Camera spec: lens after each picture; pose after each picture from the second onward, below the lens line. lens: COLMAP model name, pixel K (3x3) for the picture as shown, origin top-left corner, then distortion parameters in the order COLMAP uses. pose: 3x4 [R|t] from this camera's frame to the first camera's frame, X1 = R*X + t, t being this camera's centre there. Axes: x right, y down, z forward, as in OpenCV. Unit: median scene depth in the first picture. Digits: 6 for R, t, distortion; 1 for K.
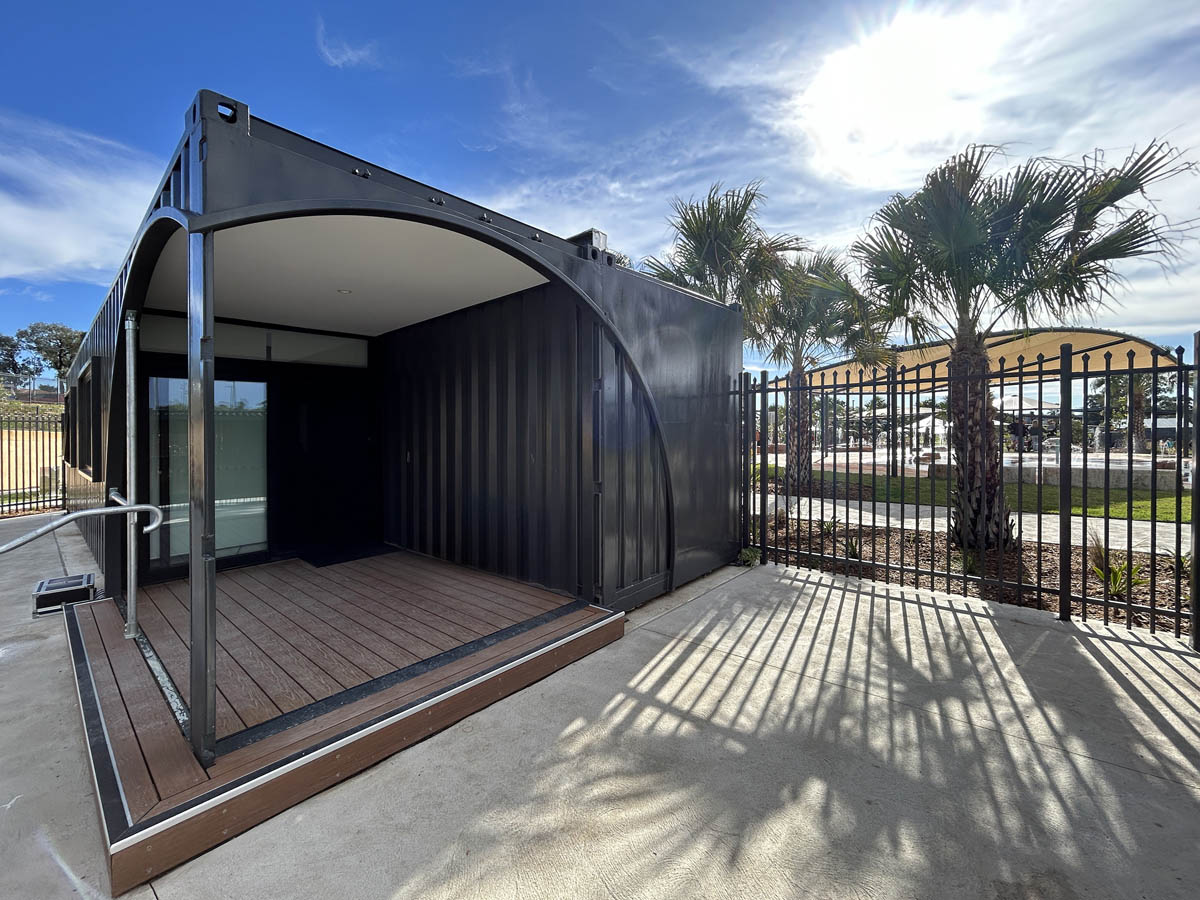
lens RADIAL K [[485.9, 0, 600.0], [0, 485.9, 450.0], [0, 0, 1]] dist [0.000589, -0.000318]
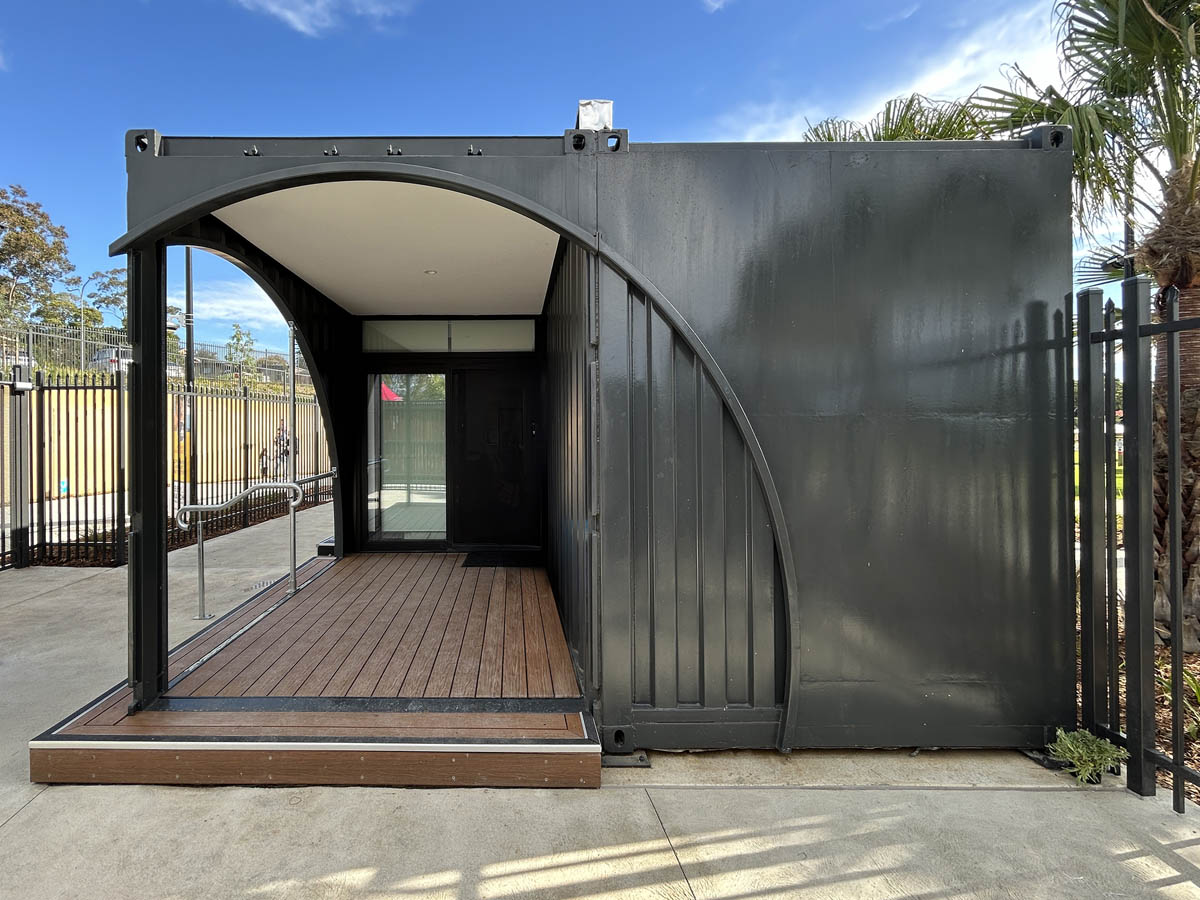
lens RADIAL K [[599.8, 0, 599.9], [0, 599.8, 431.0], [0, 0, 1]] dist [0.000255, 0.000017]
pose [[0.648687, 0.022927, -0.760710, 0.473591], [-0.038233, 0.999266, -0.002487, -0.029855], [0.760095, 0.030697, 0.649087, 0.431923]]
